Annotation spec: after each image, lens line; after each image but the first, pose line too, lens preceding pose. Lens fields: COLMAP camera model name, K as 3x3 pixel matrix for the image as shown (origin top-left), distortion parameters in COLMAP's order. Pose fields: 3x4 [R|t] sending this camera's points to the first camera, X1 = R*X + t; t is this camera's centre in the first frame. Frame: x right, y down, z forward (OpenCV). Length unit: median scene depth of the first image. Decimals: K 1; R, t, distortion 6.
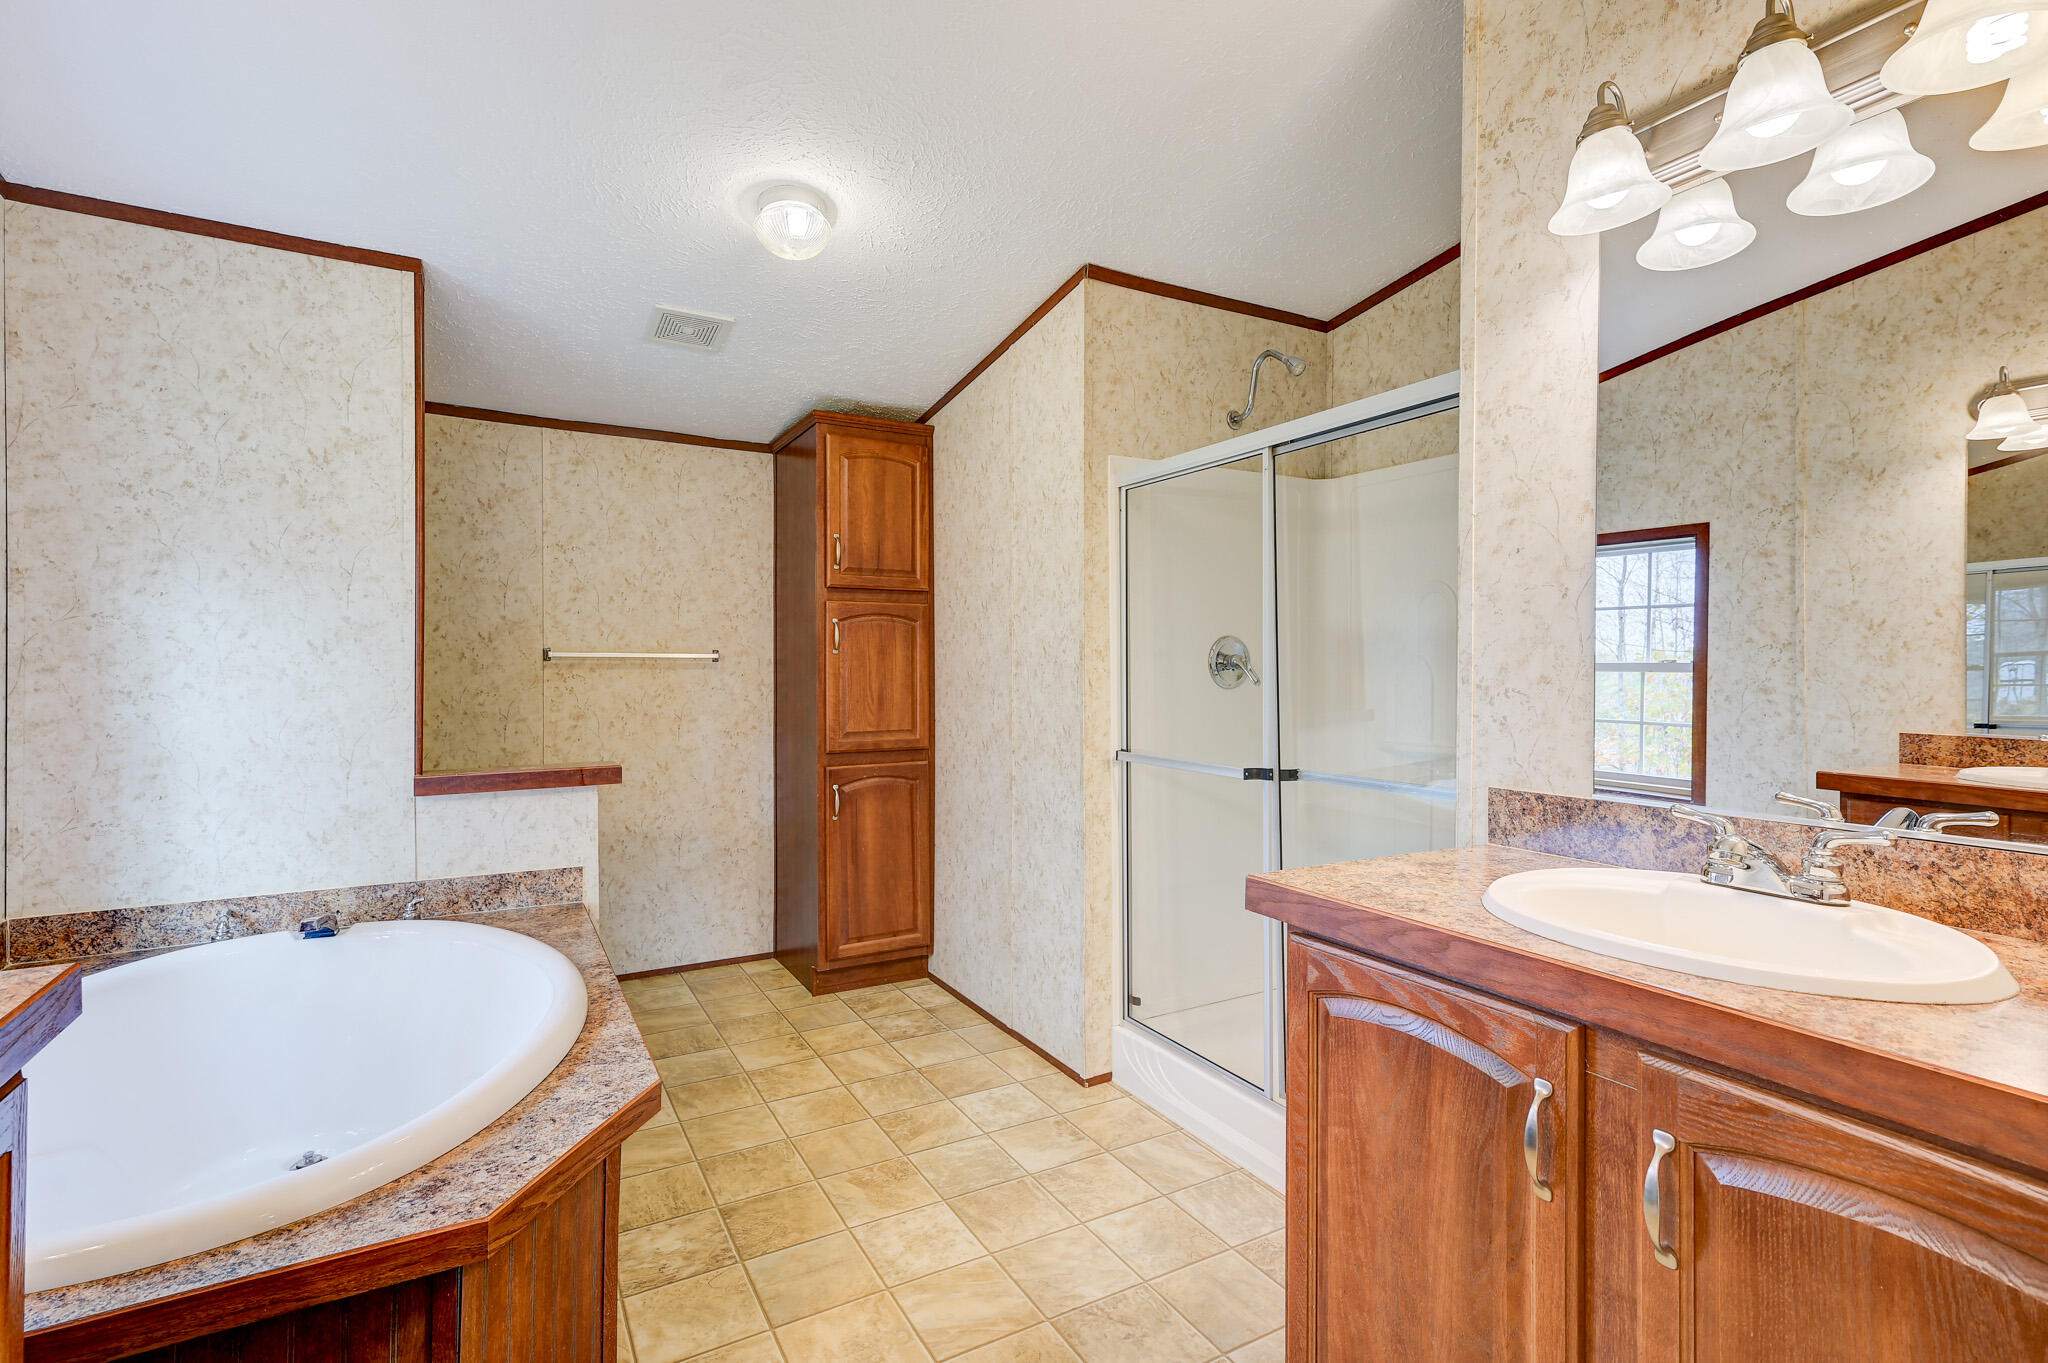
lens RADIAL K [[948.8, 0, 1029.7], [0, 948.8, 673.7], [0, 0, 1]] dist [0.014011, 0.001006]
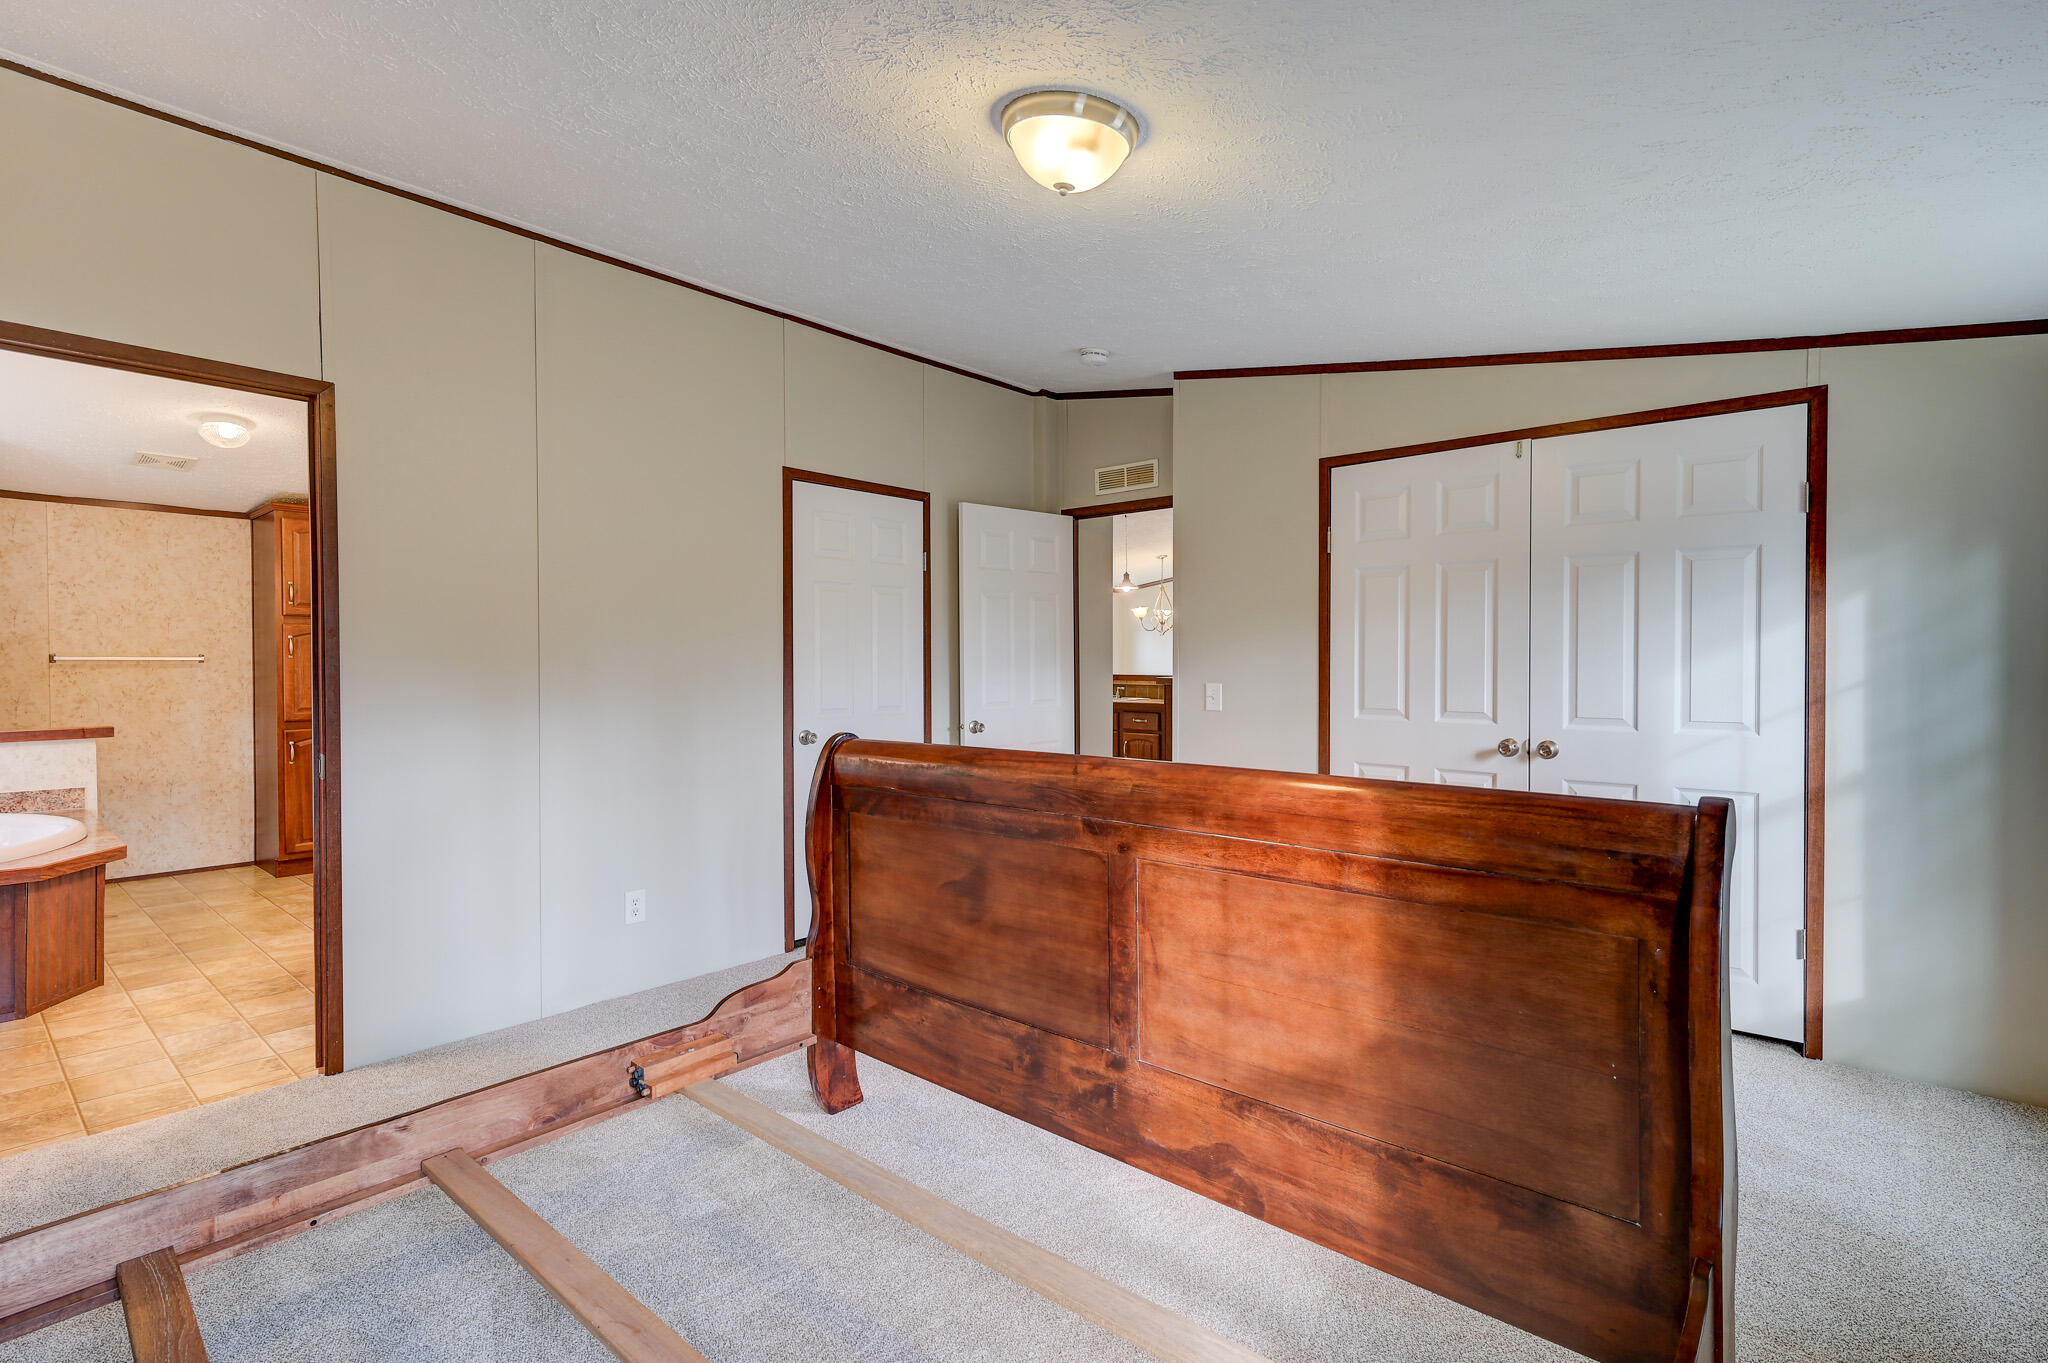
lens RADIAL K [[955.8, 0, 1023.1], [0, 955.8, 672.8], [0, 0, 1]] dist [0.011173, 0.000520]
pose [[0.946346, -0.005820, 0.323102, 0.410912], [0.003534, 0.999964, 0.007662, -0.004072], [-0.323136, -0.006109, 0.946333, -0.860927]]
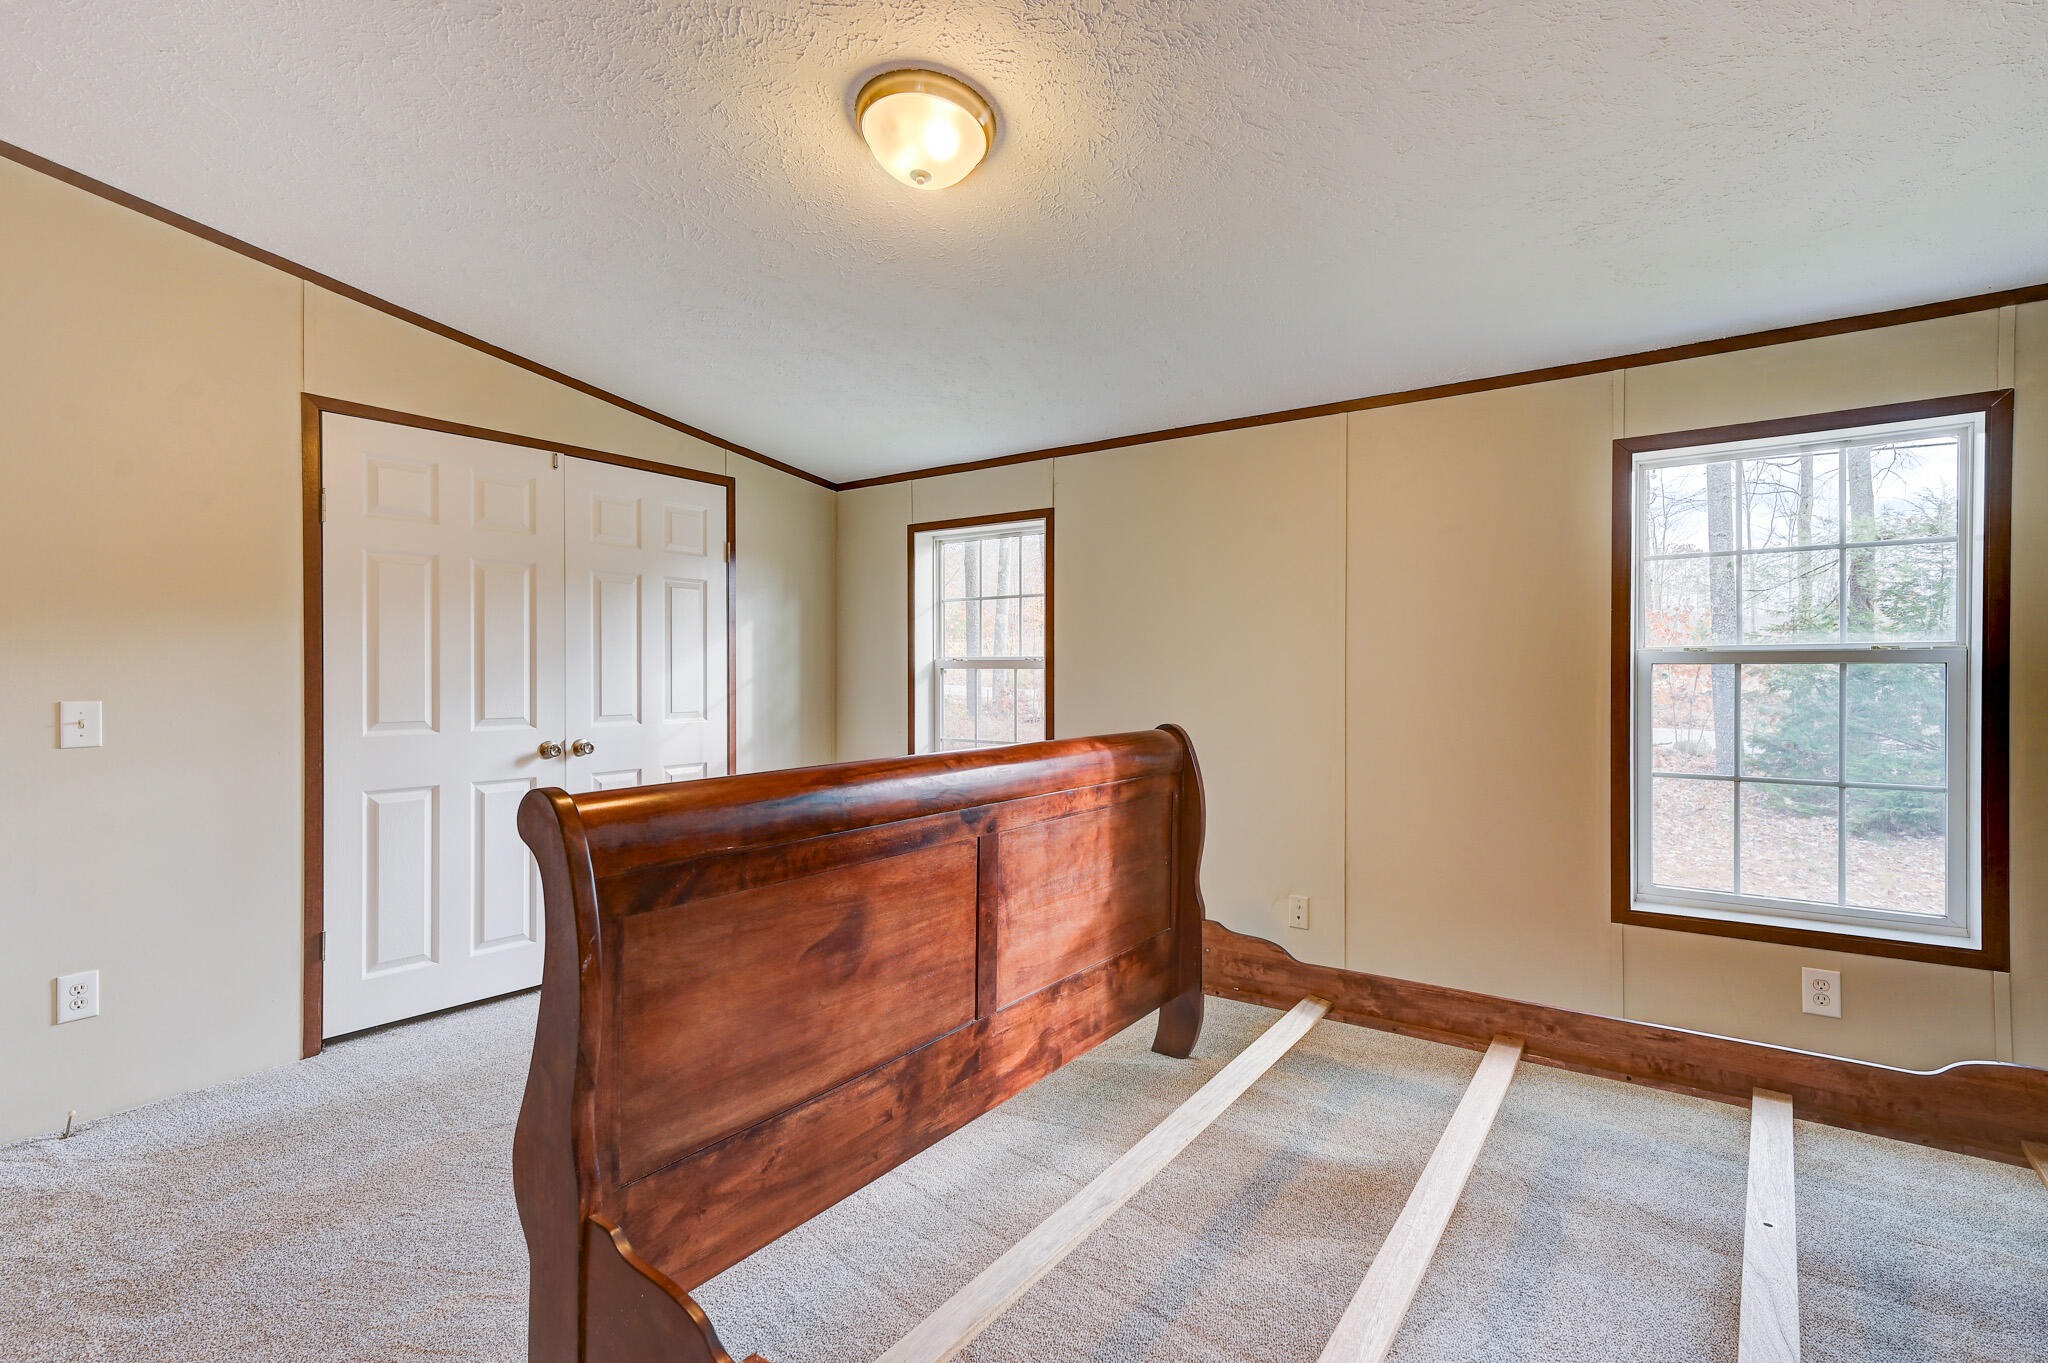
lens RADIAL K [[972.7, 0, 1025.5], [0, 972.7, 672.6], [0, 0, 1]] dist [0.013599, 0.000945]
pose [[-0.411581, -0.002167, 0.911371, 0.127376], [0.005103, 0.999976, 0.004683, -0.001672], [-0.911359, 0.006578, -0.411560, -0.258535]]
